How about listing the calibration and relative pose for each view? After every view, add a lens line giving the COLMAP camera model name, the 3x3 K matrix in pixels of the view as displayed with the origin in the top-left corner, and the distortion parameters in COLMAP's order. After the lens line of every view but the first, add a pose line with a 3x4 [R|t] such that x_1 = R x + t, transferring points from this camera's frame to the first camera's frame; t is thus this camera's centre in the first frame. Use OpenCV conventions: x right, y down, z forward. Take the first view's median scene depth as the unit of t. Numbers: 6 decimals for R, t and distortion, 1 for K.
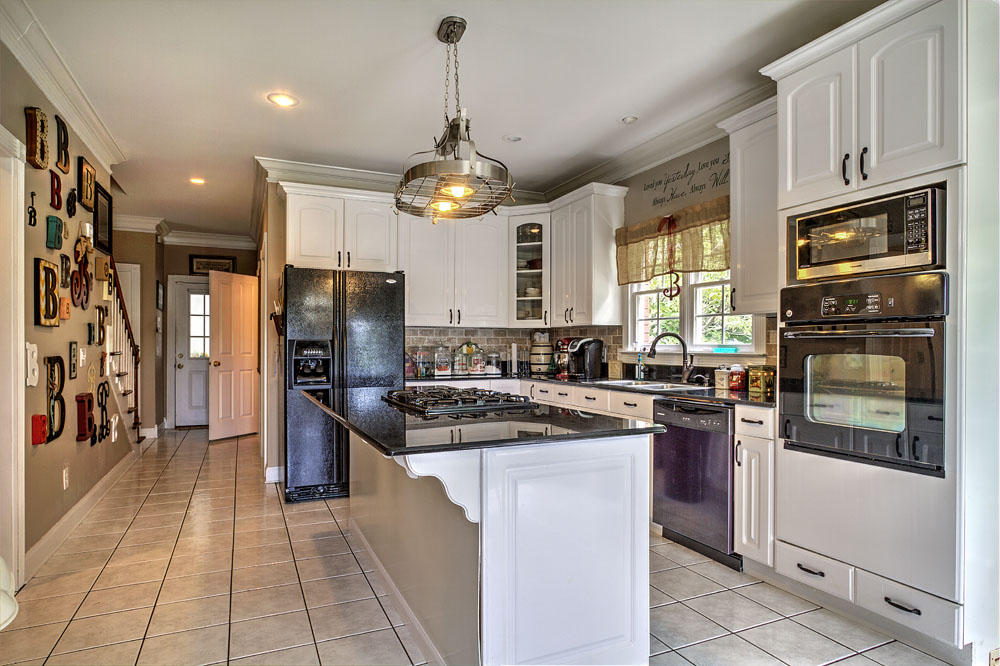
lens RADIAL K [[561.8, 0, 496.3], [0, 561.8, 349.1], [0, 0, 1]] dist [-0.028800, 0.016935]
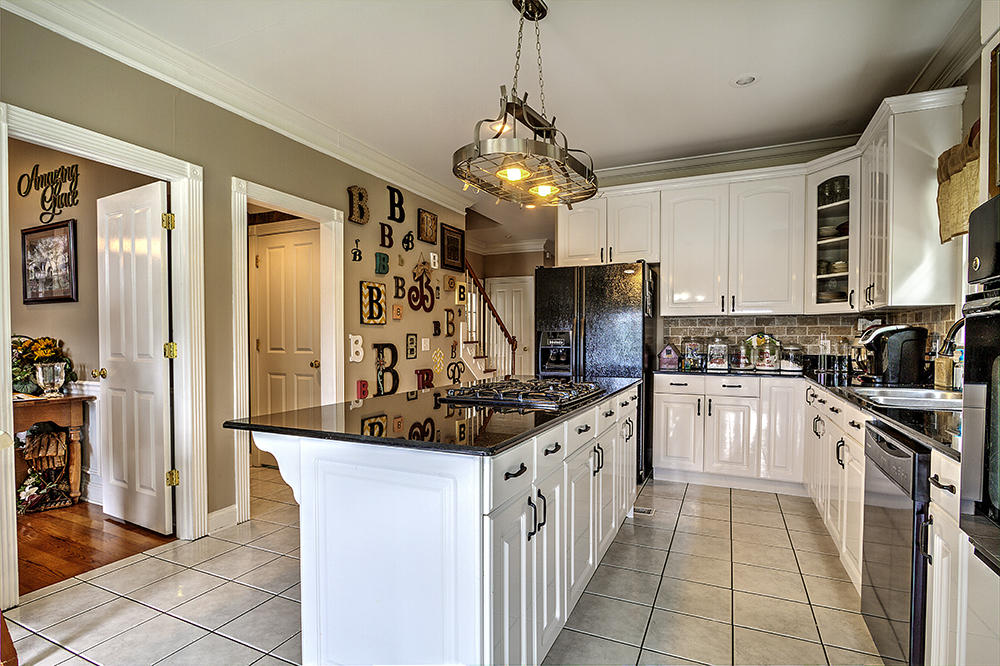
lens RADIAL K [[496.5, 0, 496.8], [0, 496.5, 347.7], [0, 0, 1]] dist [-0.013527, -0.000429]
pose [[0.649977, 0.016574, -0.759773, 0.304536], [-0.003978, 0.999823, 0.018408, -0.001156], [0.759943, -0.008942, 0.649928, 0.228323]]
